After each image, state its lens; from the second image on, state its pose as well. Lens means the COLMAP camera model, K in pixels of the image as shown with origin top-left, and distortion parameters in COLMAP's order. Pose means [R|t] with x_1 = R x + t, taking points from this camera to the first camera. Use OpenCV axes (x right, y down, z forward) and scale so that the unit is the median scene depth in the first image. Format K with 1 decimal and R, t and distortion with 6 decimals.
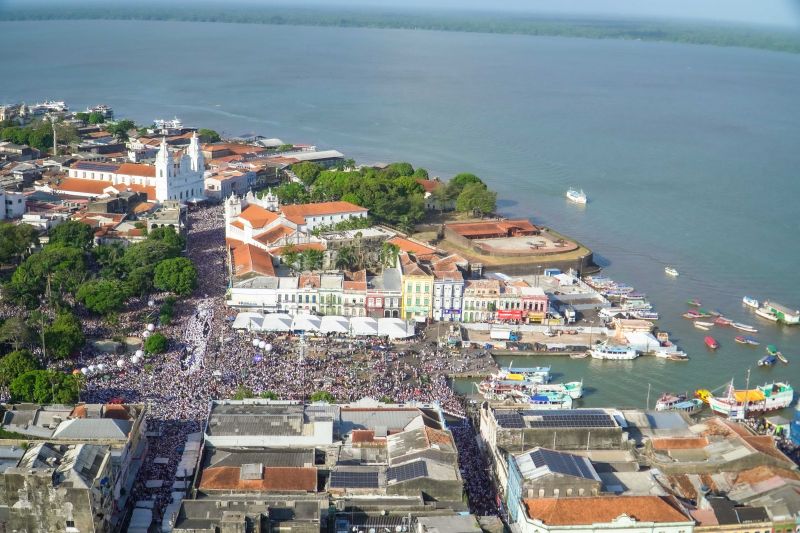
lens RADIAL K [[1068.0, 0, 400.5], [0, 1068.0, 265.8], [0, 0, 1]] dist [-0.003491, -0.754751]
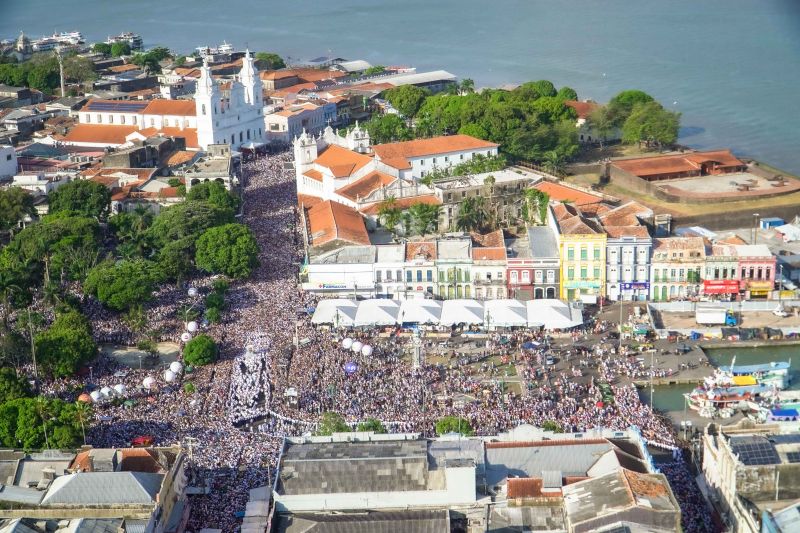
lens RADIAL K [[1384.7, 0, 400.7], [0, 1384.7, 267.2], [0, 0, 1]] dist [-0.125899, -1.003551]
pose [[0.994905, -0.041480, -0.091887, -0.017553], [0.043593, 0.998826, 0.021112, 0.006199], [0.090904, -0.025010, 0.995546, 0.121501]]
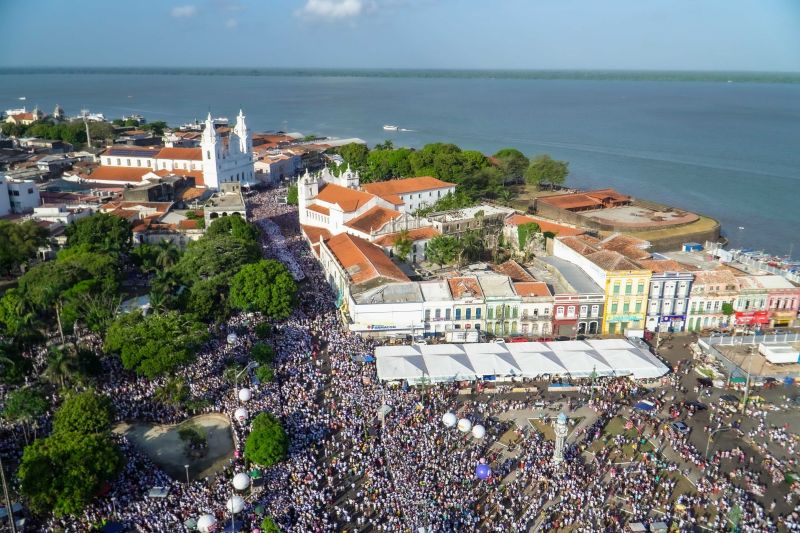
lens RADIAL K [[647.8, 0, 401.6], [0, 647.8, 264.4], [0, 0, 1]] dist [-0.003504, -0.014852]
pose [[0.993557, -0.055240, 0.098956, -0.161421], [0.049751, 0.997128, 0.057104, -0.024280], [-0.101826, -0.051813, 0.993452, 0.579144]]
